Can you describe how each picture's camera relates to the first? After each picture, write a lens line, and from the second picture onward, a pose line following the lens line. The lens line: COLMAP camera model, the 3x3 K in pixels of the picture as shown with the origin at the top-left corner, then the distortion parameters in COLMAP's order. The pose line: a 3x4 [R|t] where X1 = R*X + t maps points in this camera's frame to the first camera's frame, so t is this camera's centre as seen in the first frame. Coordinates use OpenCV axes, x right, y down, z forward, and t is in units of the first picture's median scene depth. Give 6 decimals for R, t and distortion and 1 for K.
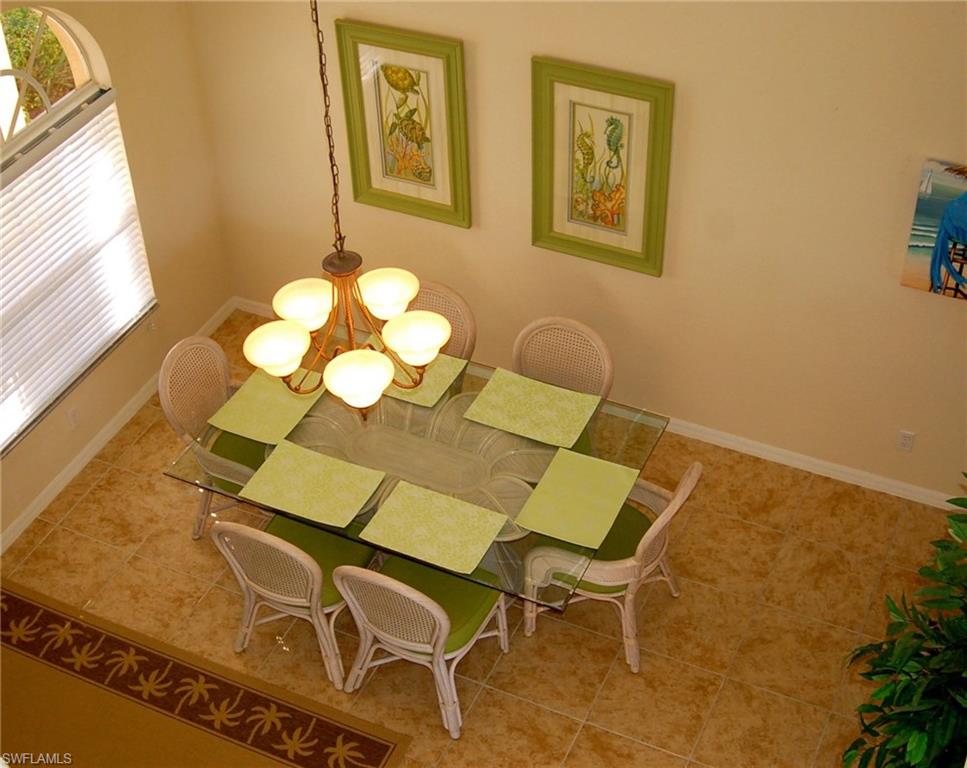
lens RADIAL K [[1381.4, 0, 483.5], [0, 1381.4, 384.0], [0, 0, 1]] dist [-0.184493, 0.054305]
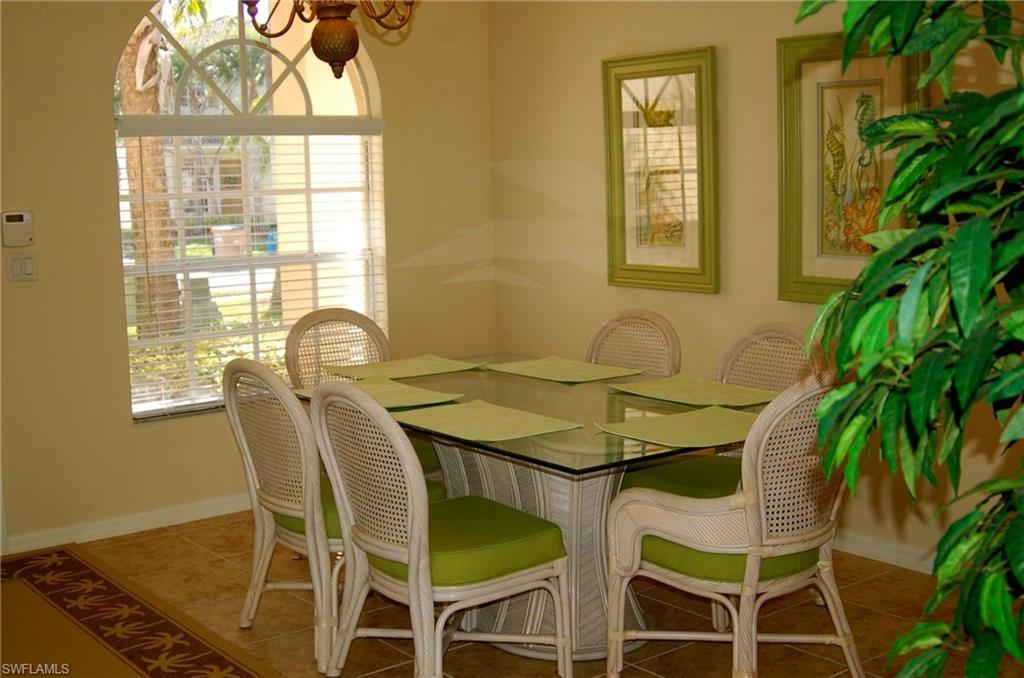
lens RADIAL K [[1238.9, 0, 512.0], [0, 1238.9, 339.0], [0, 0, 1]] dist [-0.094564, 0.024979]
pose [[0.891531, 0.058721, -0.449137, 0.238638], [-0.290026, 0.835653, -0.466444, 0.324199], [0.347933, 0.546110, 0.762041, 0.432241]]
